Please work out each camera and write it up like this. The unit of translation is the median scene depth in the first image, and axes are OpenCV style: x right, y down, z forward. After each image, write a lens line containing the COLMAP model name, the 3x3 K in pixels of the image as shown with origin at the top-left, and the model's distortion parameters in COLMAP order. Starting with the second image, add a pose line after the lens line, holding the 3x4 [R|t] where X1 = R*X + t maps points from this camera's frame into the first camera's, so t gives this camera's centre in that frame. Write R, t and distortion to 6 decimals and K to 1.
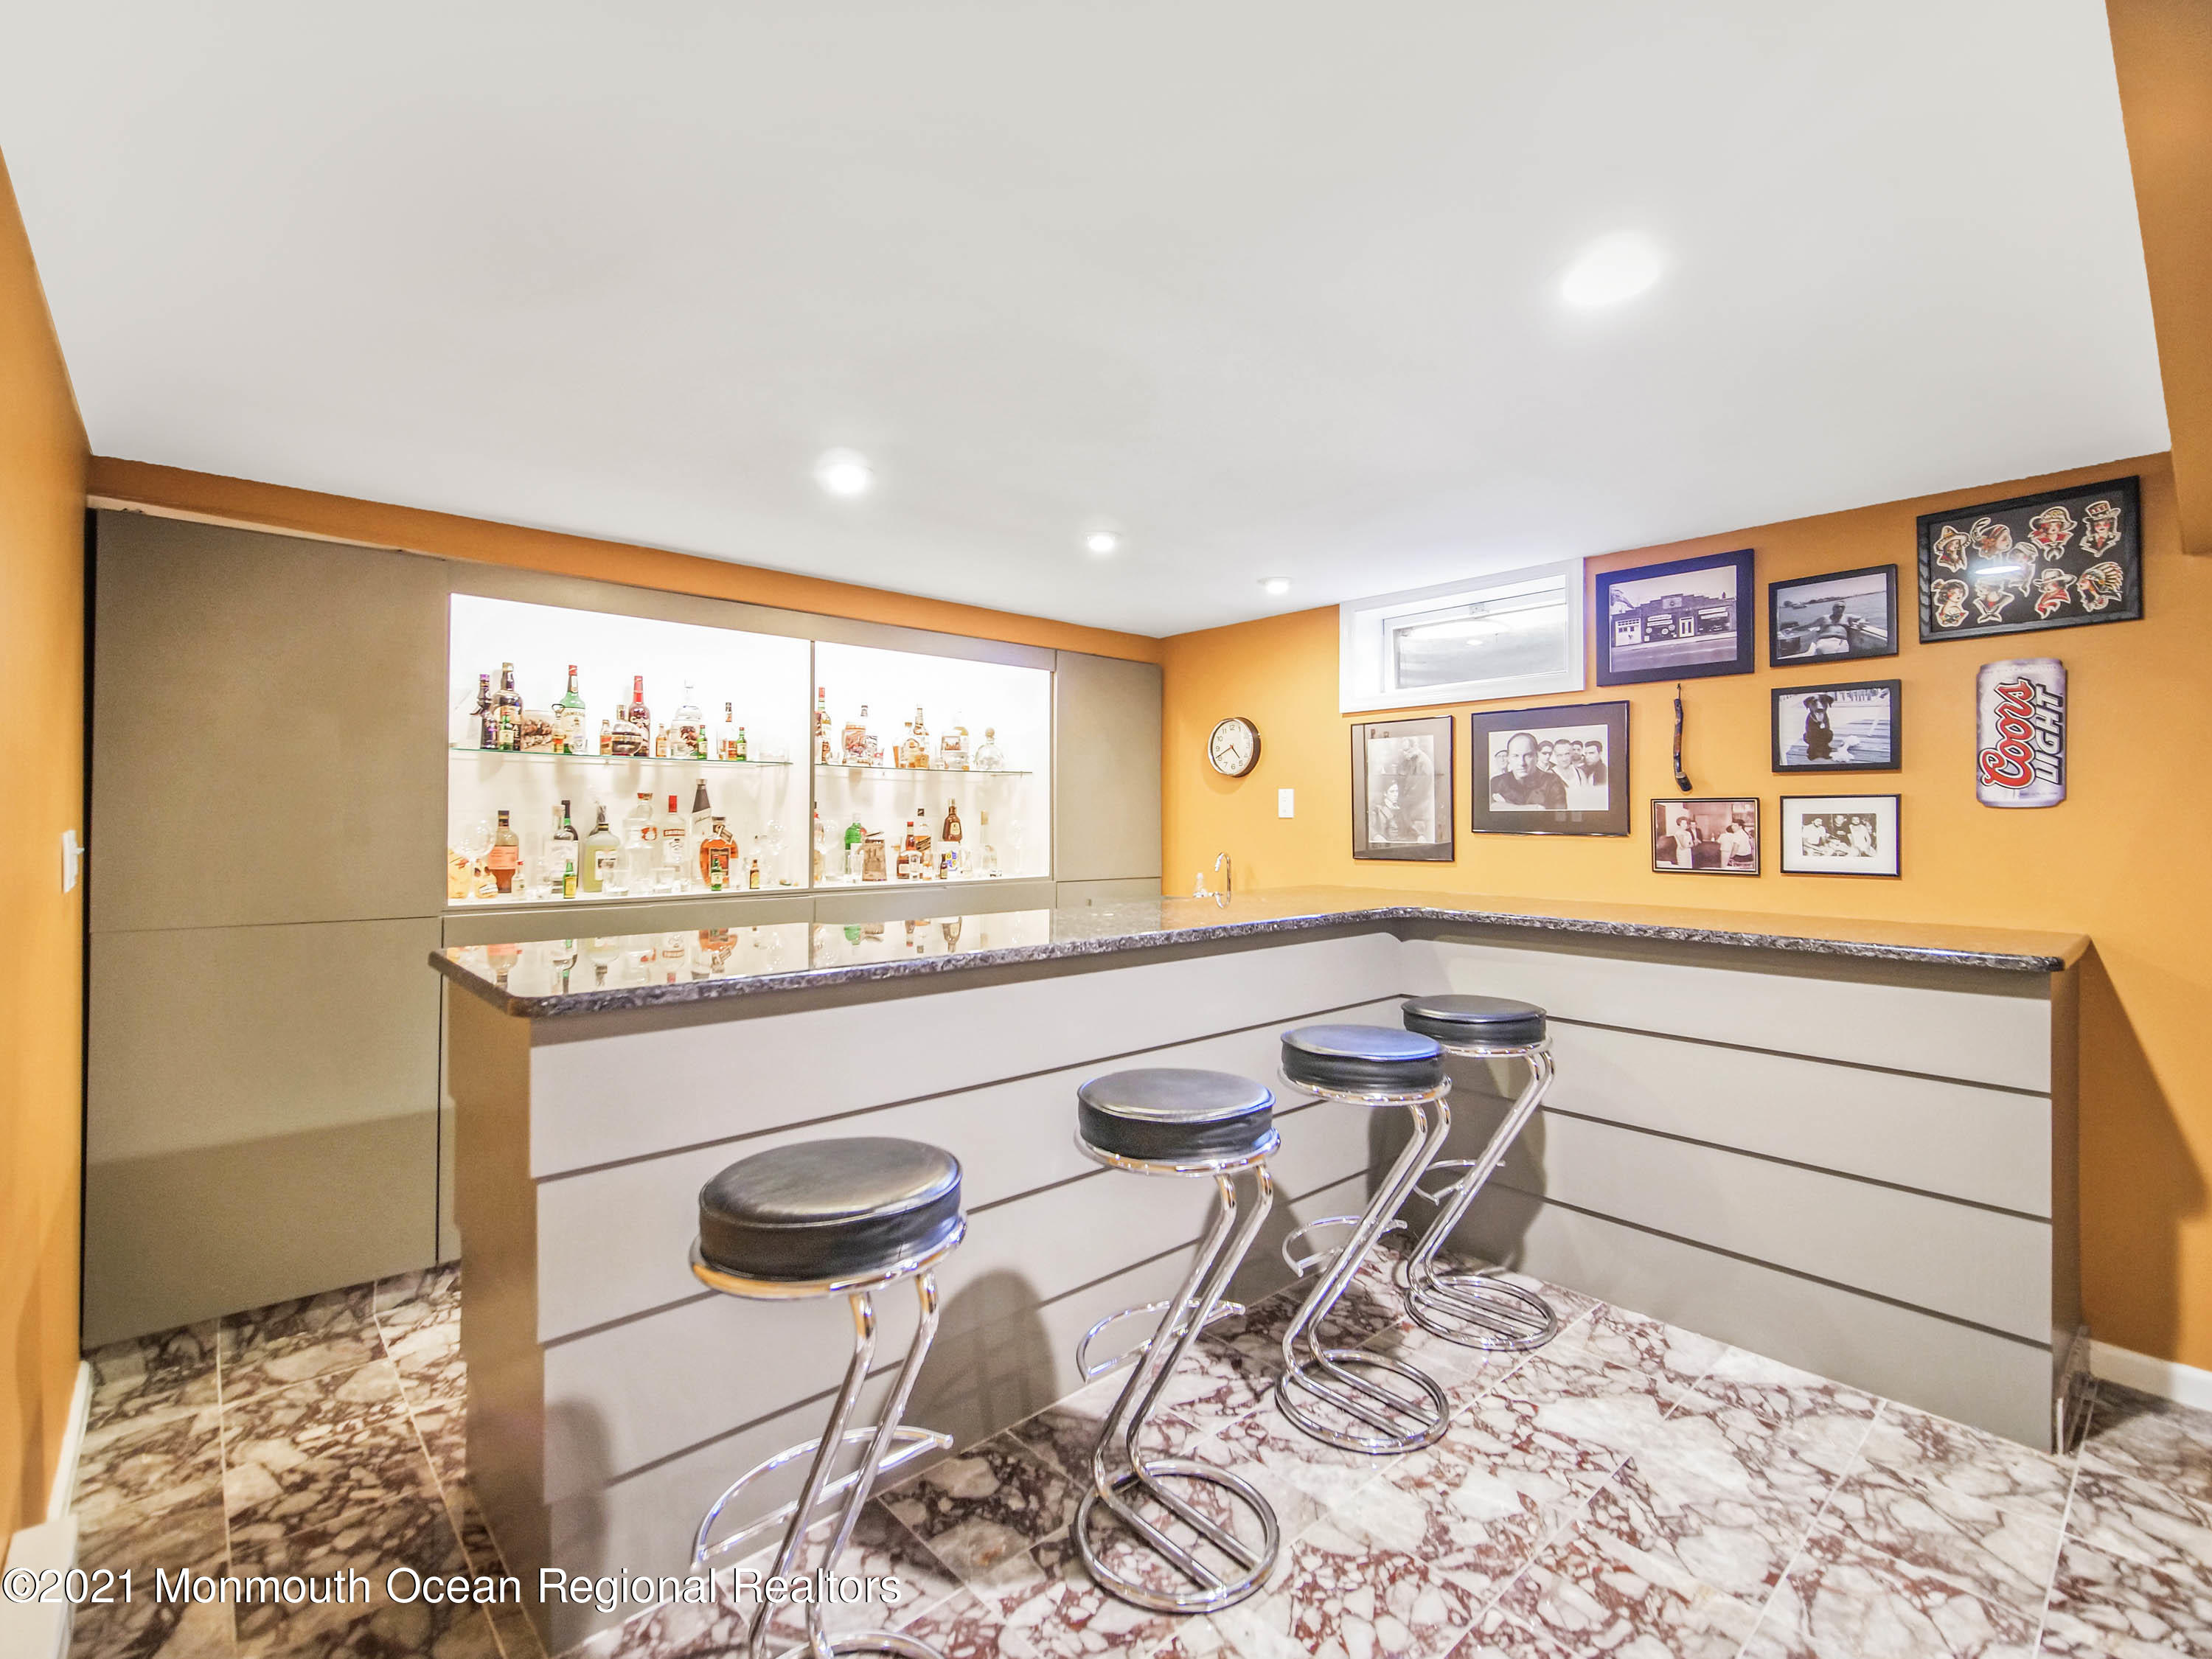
lens RADIAL K [[1001.9, 0, 1106.0], [0, 1001.9, 829.5], [0, 0, 1]] dist [-0.000604, -0.000116]
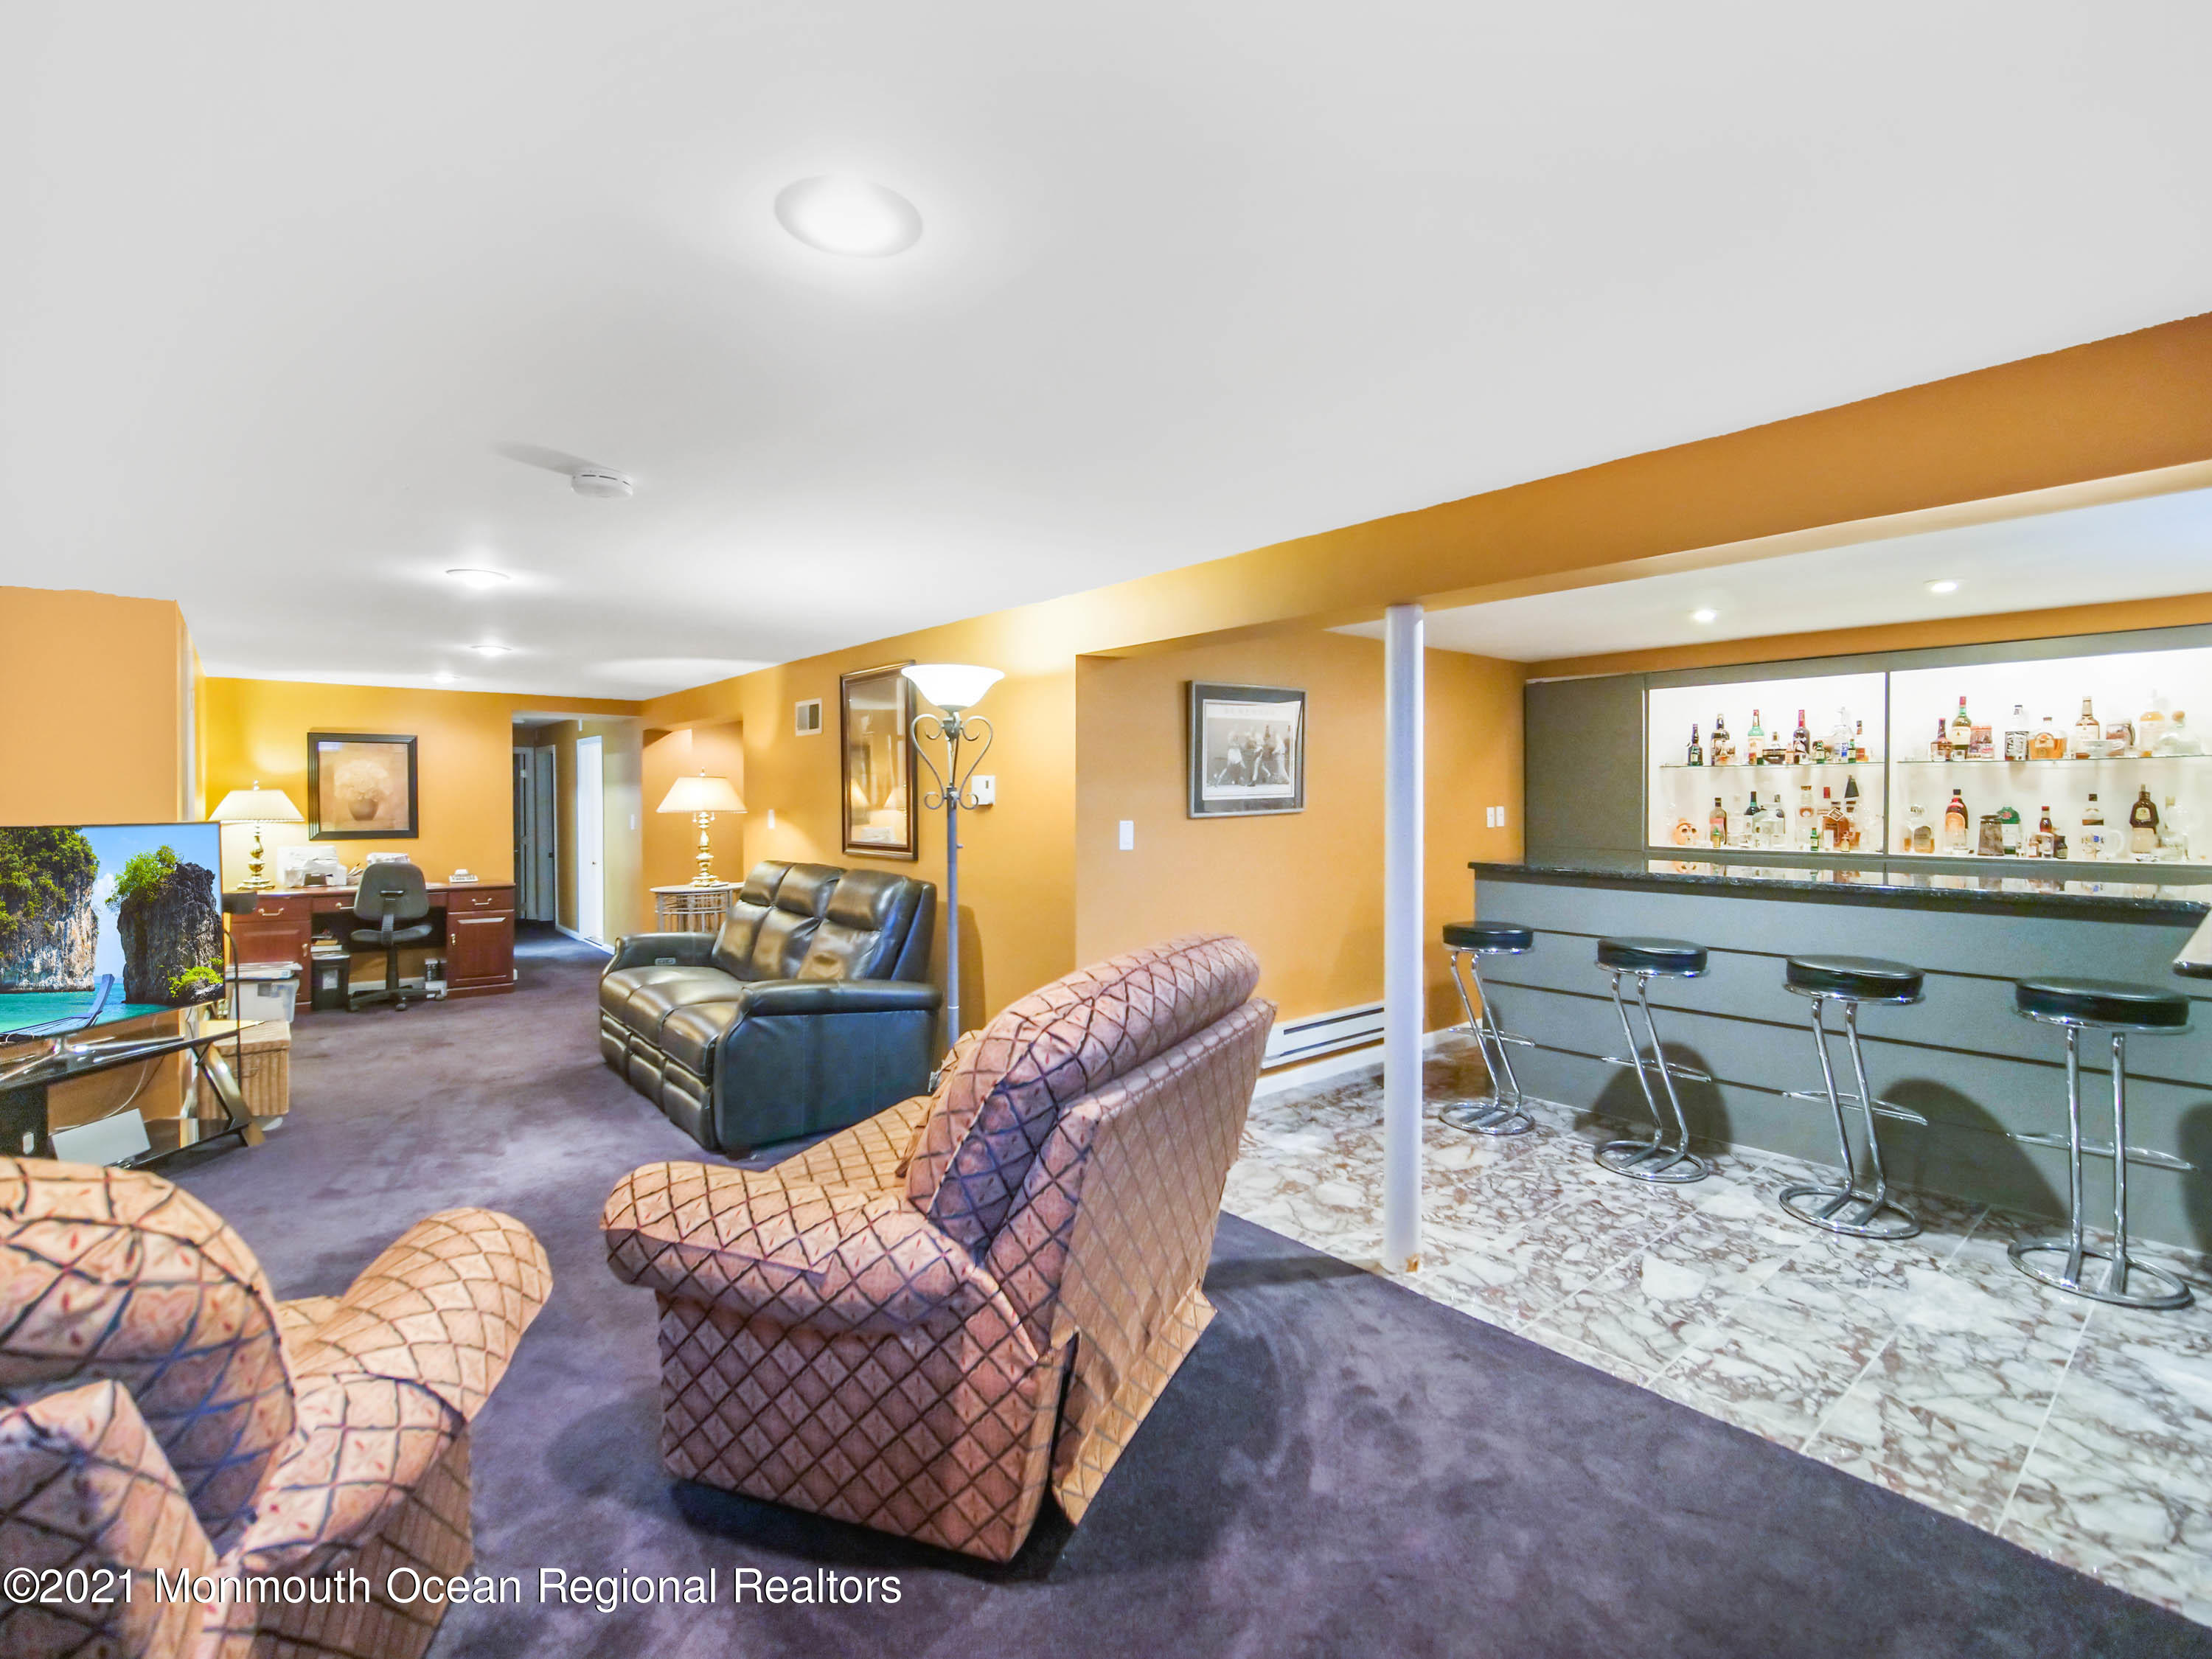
lens RADIAL K [[1008.0, 0, 1110.1], [0, 1008.0, 812.9], [0, 0, 1]] dist [-0.016433, -0.000822]
pose [[-0.045211, 0.012656, -0.998897, 1.835192], [-0.011845, 0.999843, 0.013204, -0.004425], [0.998907, 0.012429, -0.045054, 0.011317]]
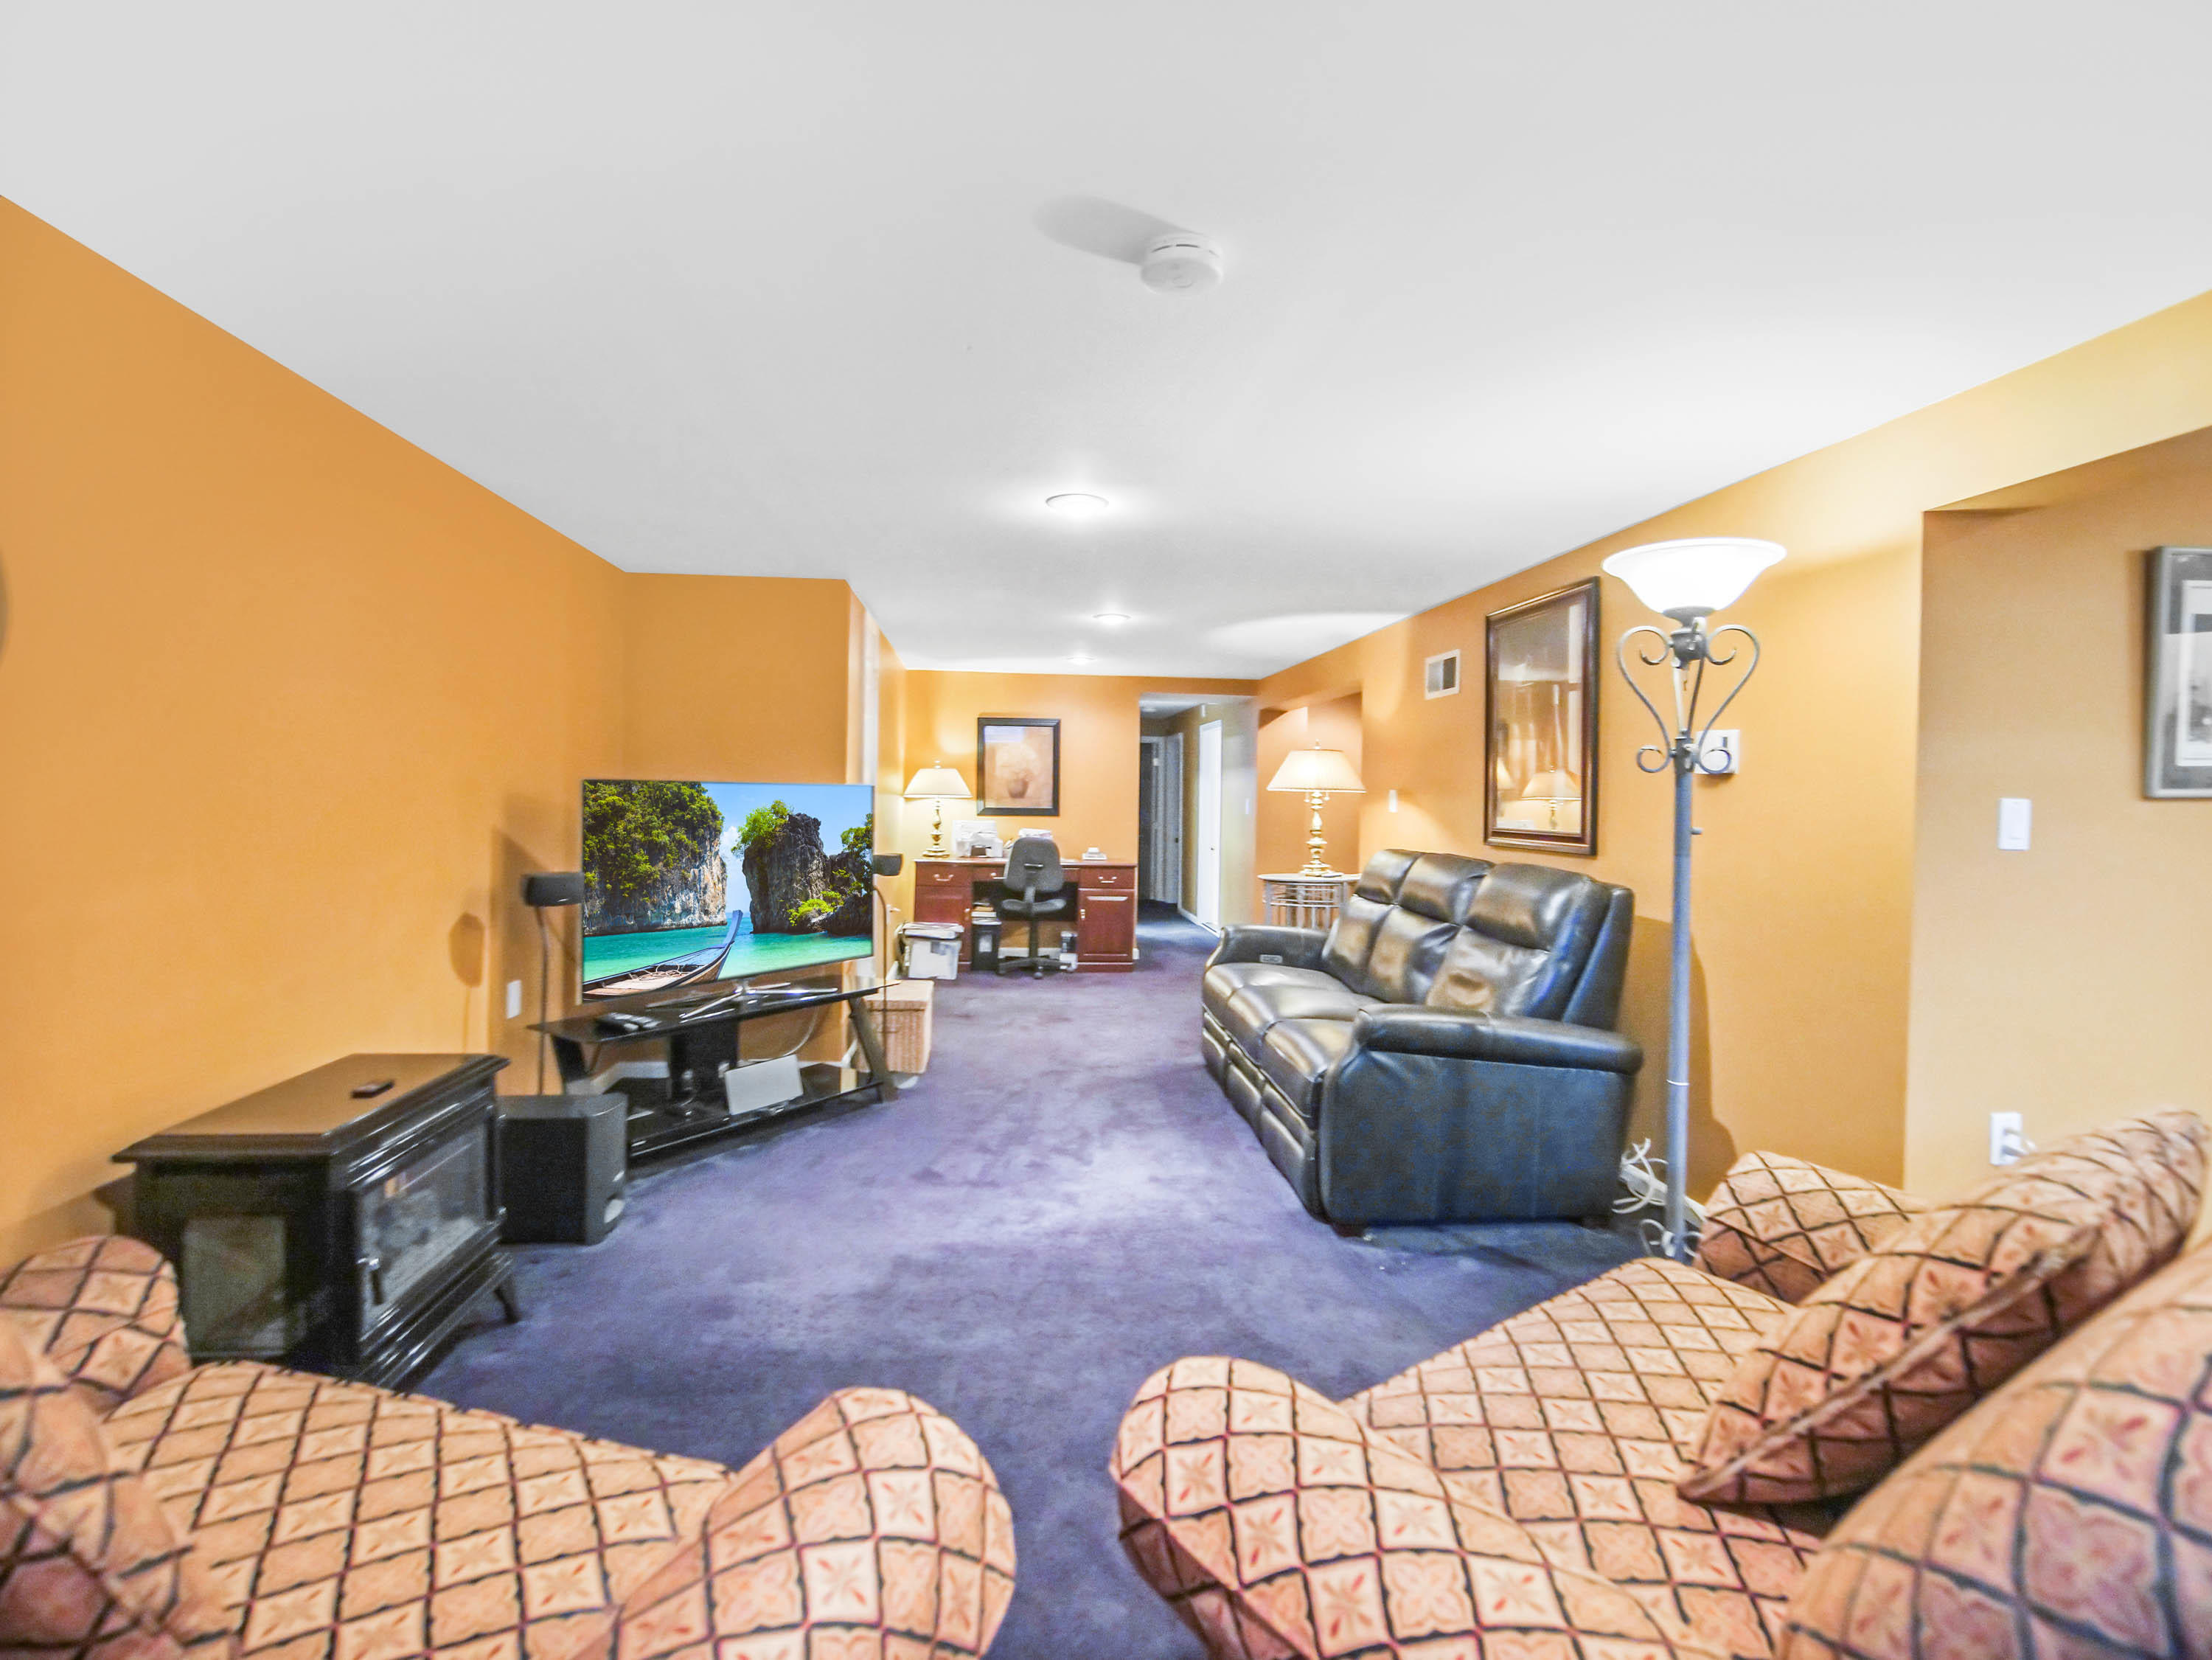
lens RADIAL K [[1008.0, 0, 1110.1], [0, 1008.0, 813.4], [0, 0, 1]] dist [-0.016433, -0.000822]
pose [[-0.592122, 0.005787, -0.805828, 1.355062], [-0.024029, 0.999403, 0.024834, 0.049624], [0.805490, 0.034068, -0.591629, -0.203501]]
